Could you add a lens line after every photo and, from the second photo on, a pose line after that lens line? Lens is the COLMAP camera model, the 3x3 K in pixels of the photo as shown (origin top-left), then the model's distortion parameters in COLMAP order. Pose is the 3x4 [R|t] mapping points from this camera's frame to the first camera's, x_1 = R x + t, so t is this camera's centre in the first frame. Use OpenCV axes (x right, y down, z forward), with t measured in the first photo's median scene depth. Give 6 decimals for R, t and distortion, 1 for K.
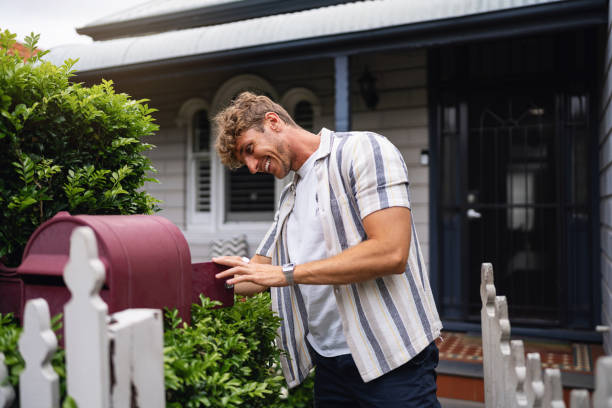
lens RADIAL K [[583.2, 0, 306.2], [0, 583.2, 196.7], [0, 0, 1]] dist [-0.113346, 0.270867]
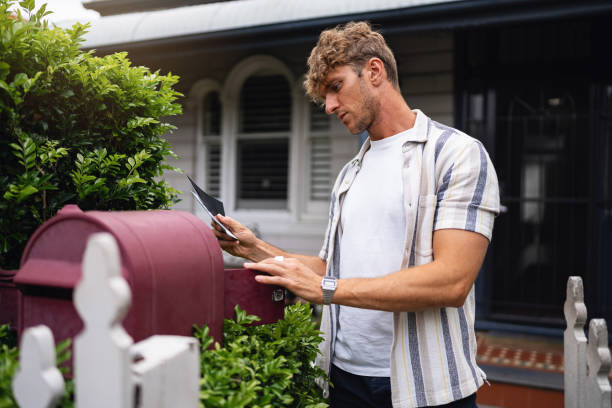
lens RADIAL K [[583.2, 0, 306.2], [0, 583.2, 196.7], [0, 0, 1]] dist [-0.113346, 0.270867]
pose [[0.999740, 0.022683, -0.002183, -0.077851], [-0.022623, 0.999447, 0.024386, -0.012489], [0.002735, -0.024331, 0.999700, 0.164732]]
